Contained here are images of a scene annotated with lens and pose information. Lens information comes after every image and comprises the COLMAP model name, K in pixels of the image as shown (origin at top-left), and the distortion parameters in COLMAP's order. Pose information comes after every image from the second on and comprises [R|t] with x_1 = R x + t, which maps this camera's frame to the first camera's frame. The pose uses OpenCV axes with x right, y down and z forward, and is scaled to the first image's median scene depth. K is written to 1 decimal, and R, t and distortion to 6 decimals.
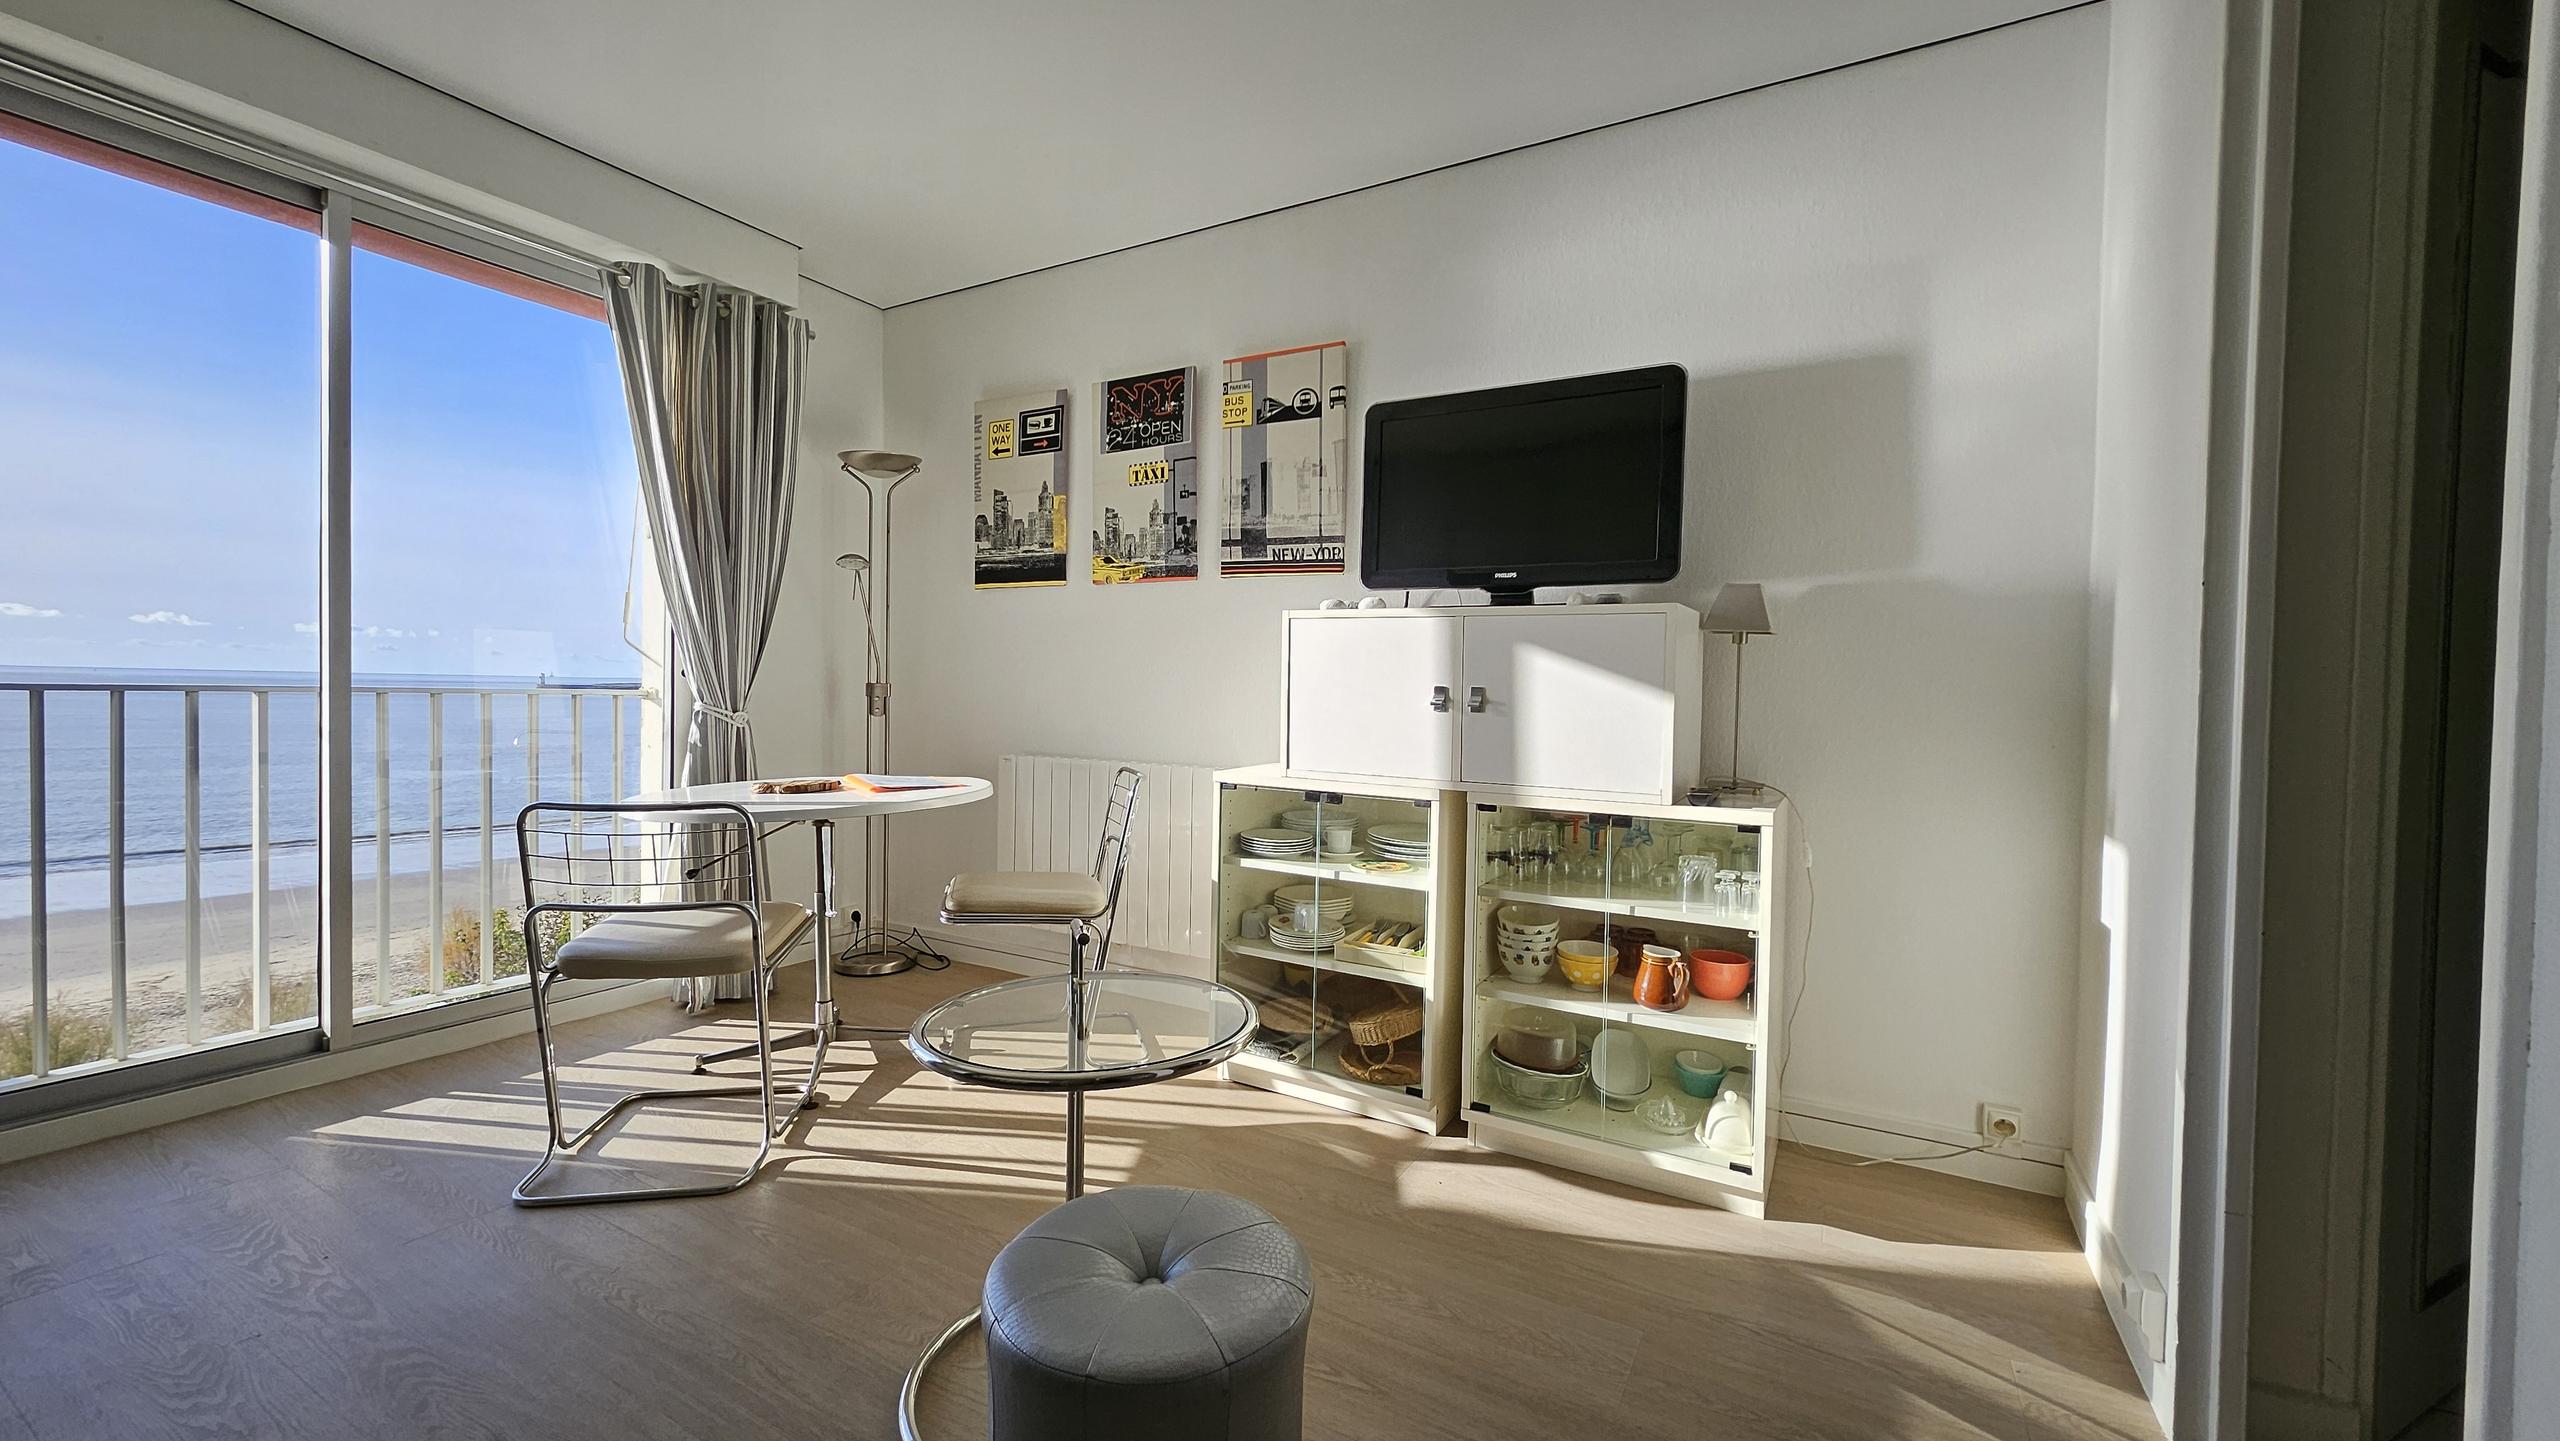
lens RADIAL K [[1015.6, 0, 1280.7], [0, 1015.6, 711.7], [0, 0, 1]] dist [-0.003434, -0.000350]
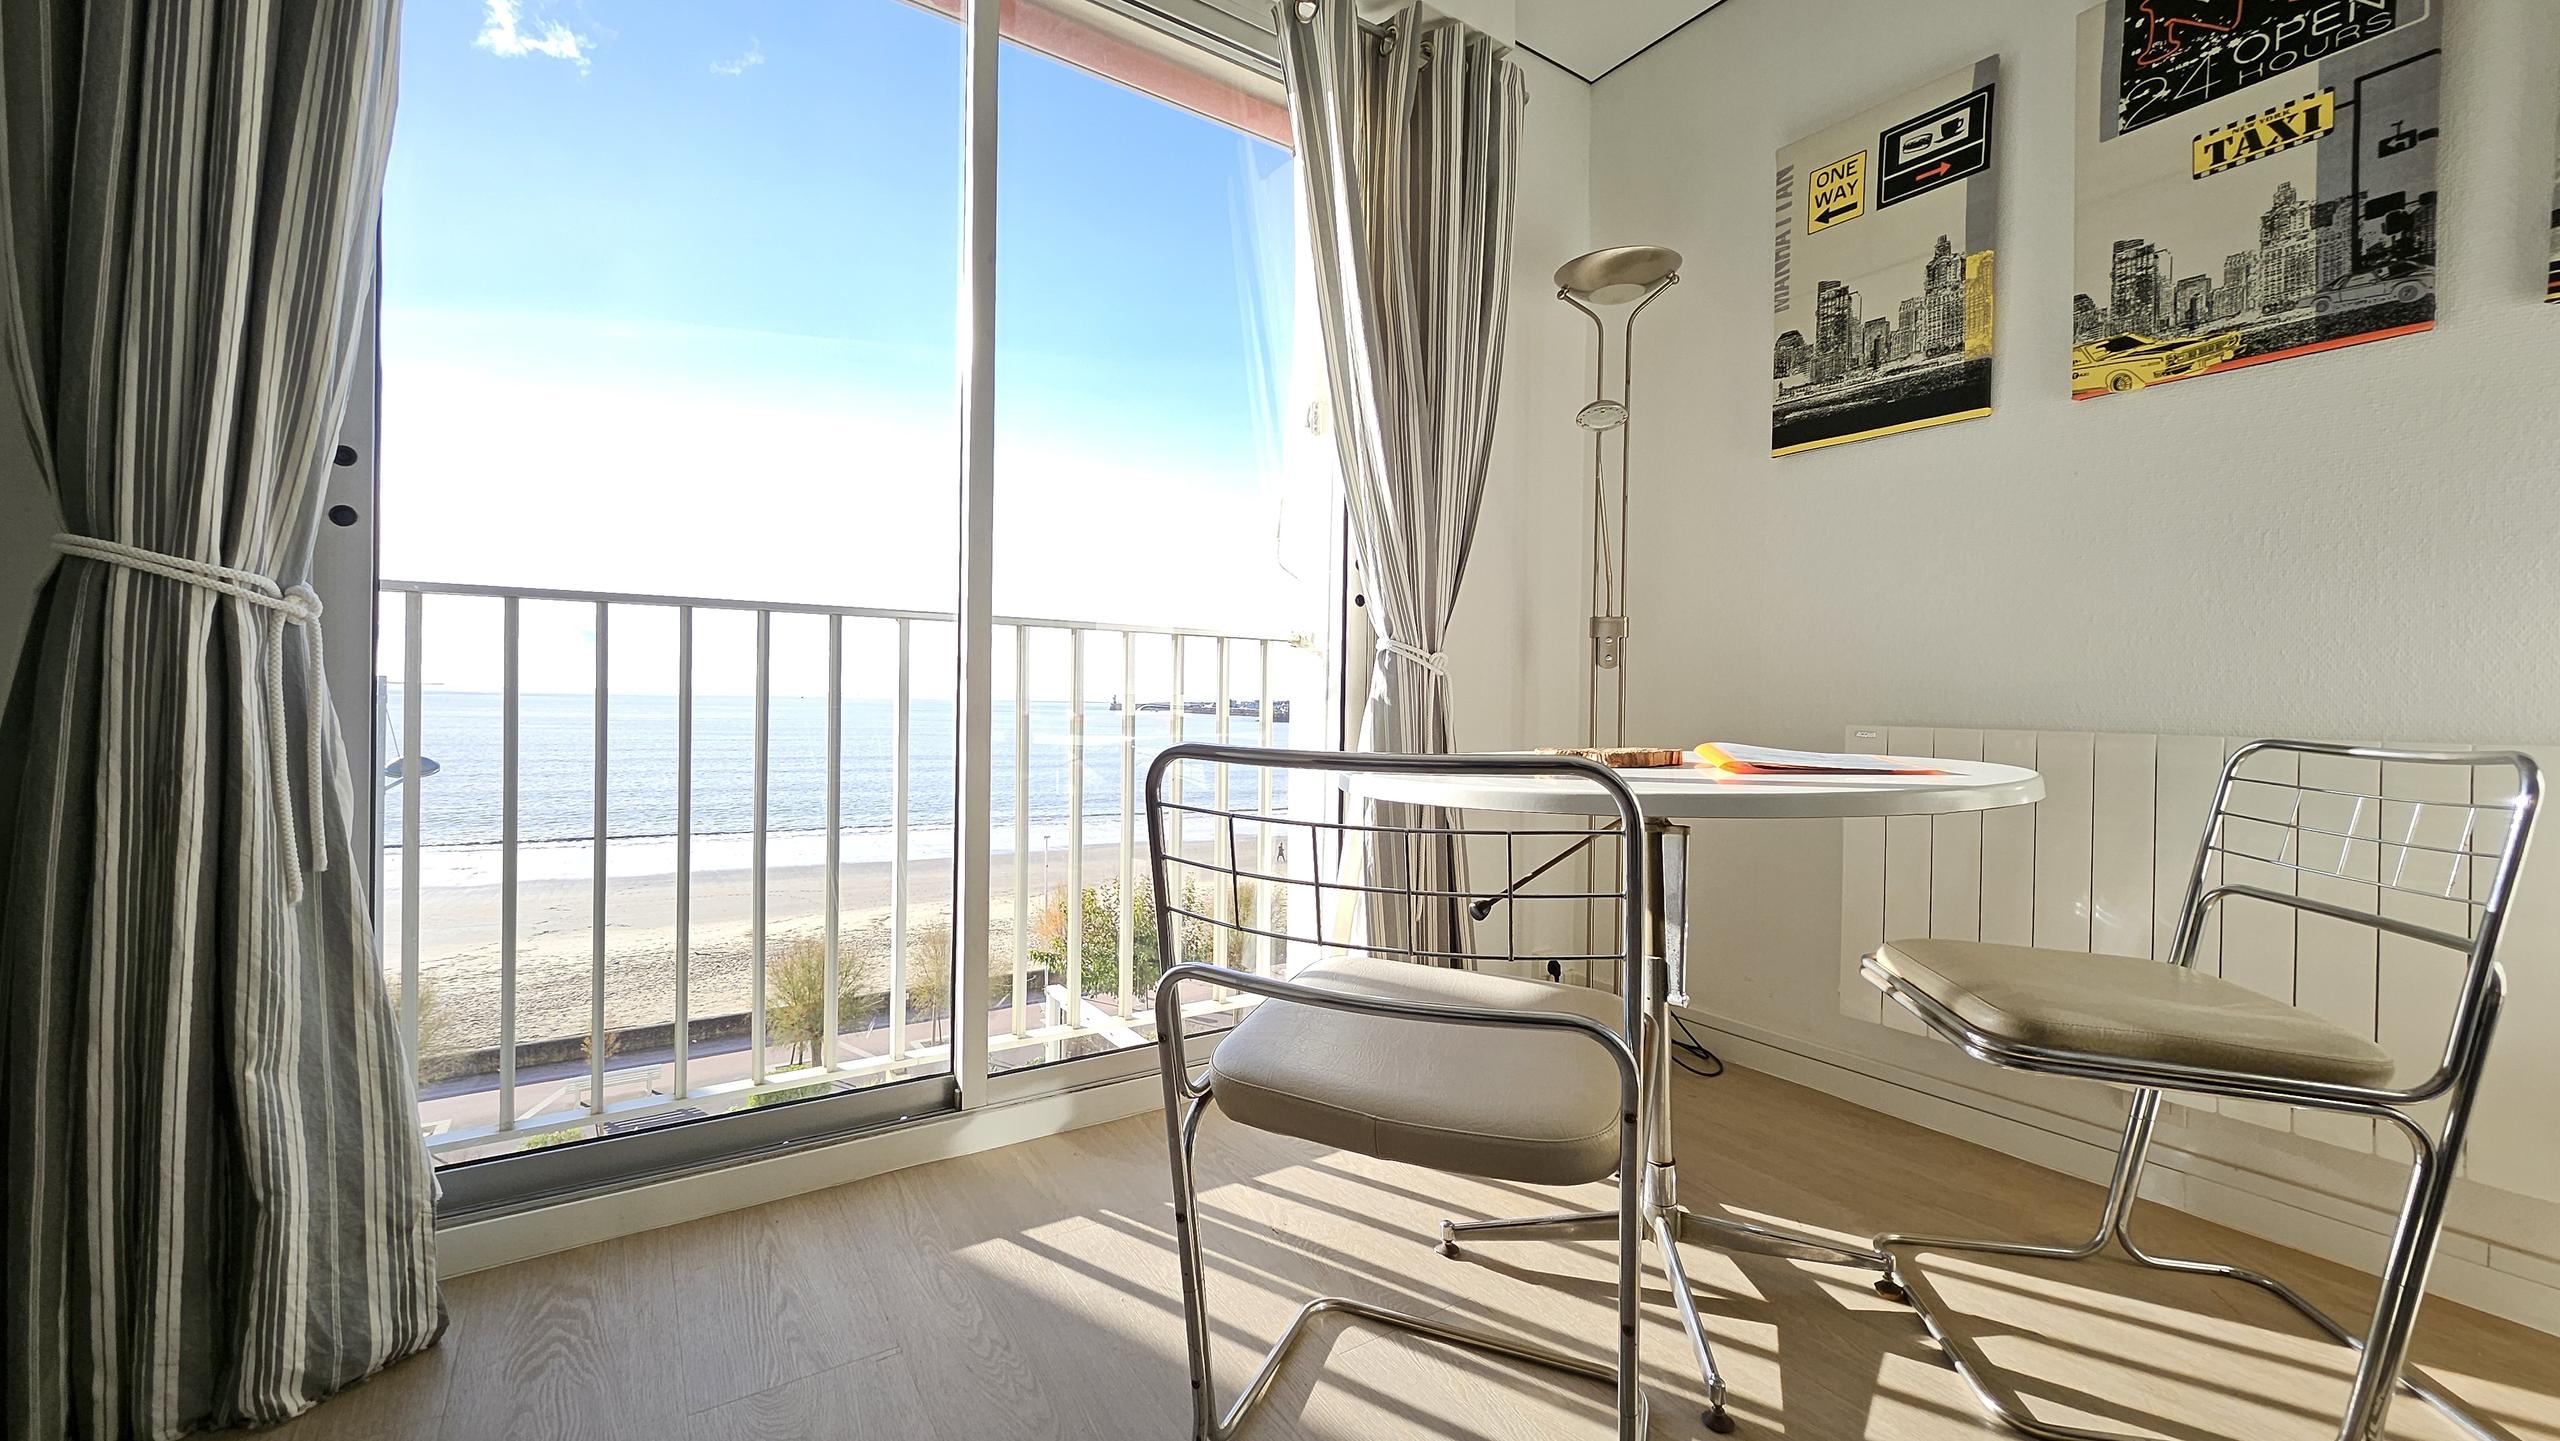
lens RADIAL K [[1007.9, 0, 1271.3], [0, 1007.9, 704.7], [0, 0, 1]] dist [0.003077, 0.000761]
pose [[0.885149, -0.000834, -0.465308, -0.319386], [-0.007163, 0.999855, -0.015418, 0.045214], [0.465253, 0.016980, 0.885015, 0.359676]]
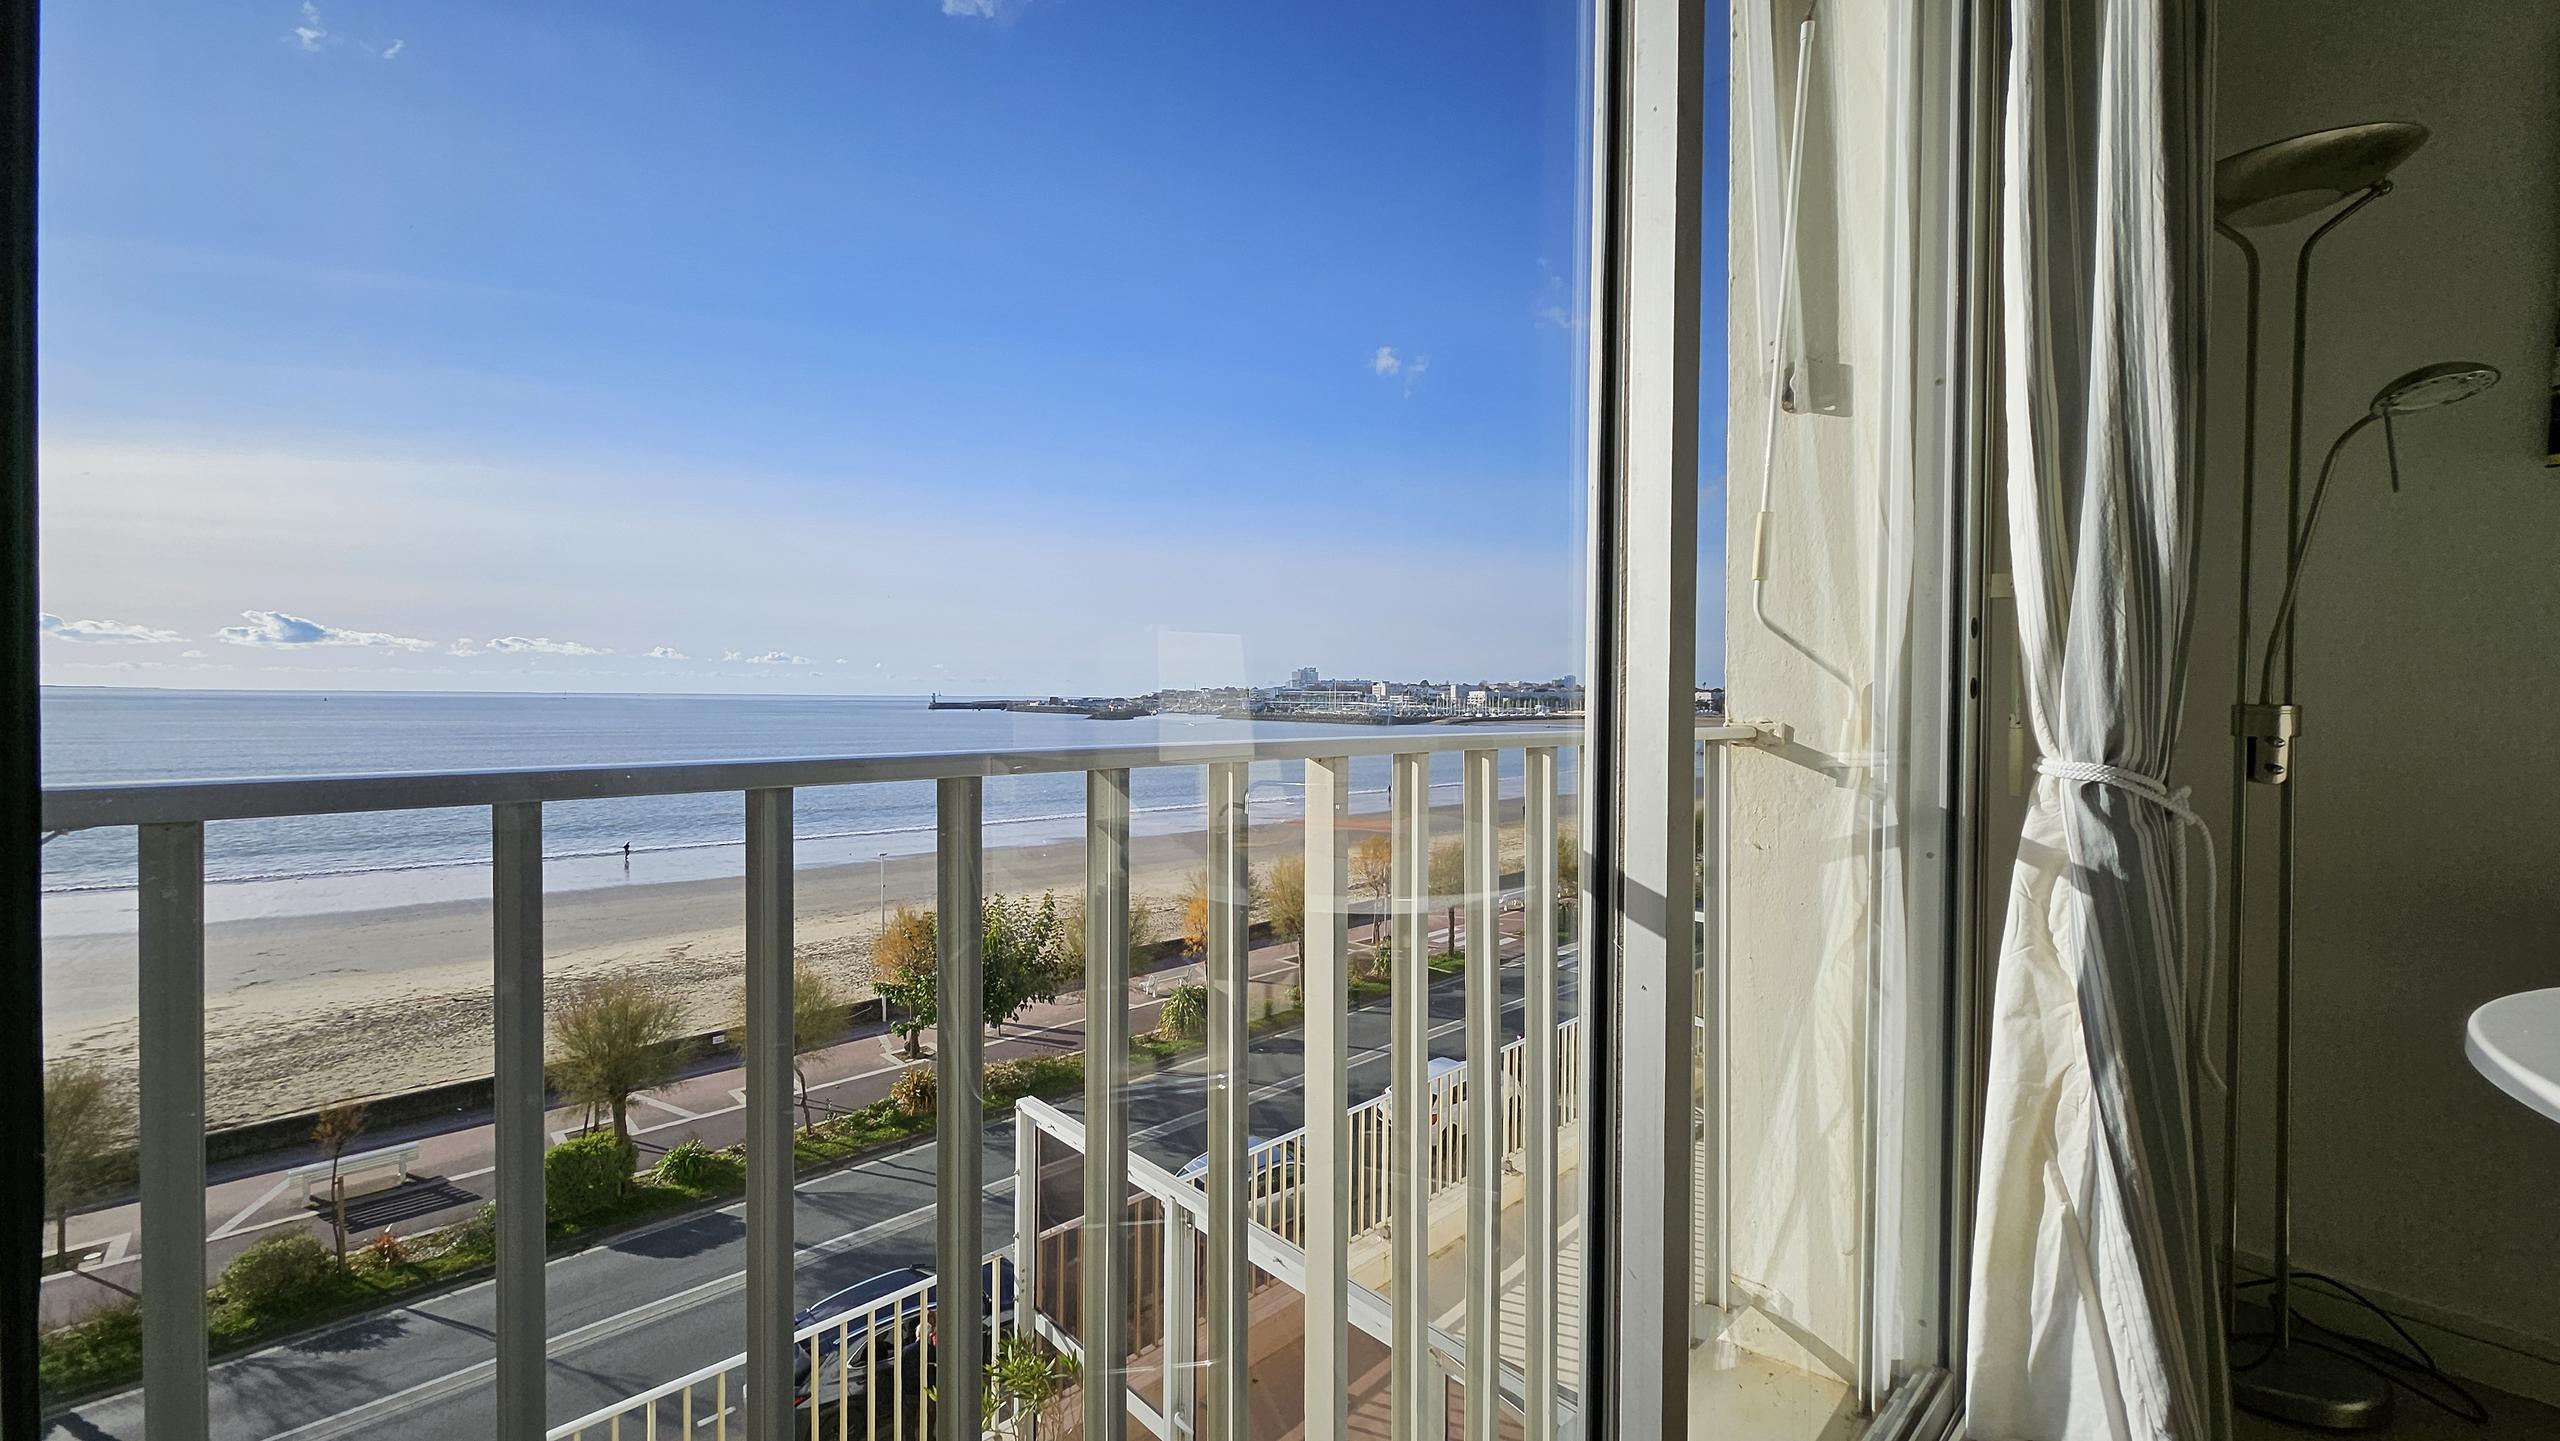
lens RADIAL K [[1007.9, 0, 1271.3], [0, 1007.9, 704.7], [0, 0, 1]] dist [0.003077, 0.000761]
pose [[0.950991, -0.016419, -0.308782, -0.737090], [0.013958, 0.999851, -0.010178, -0.030617], [0.308903, 0.005369, 0.951078, 0.515505]]
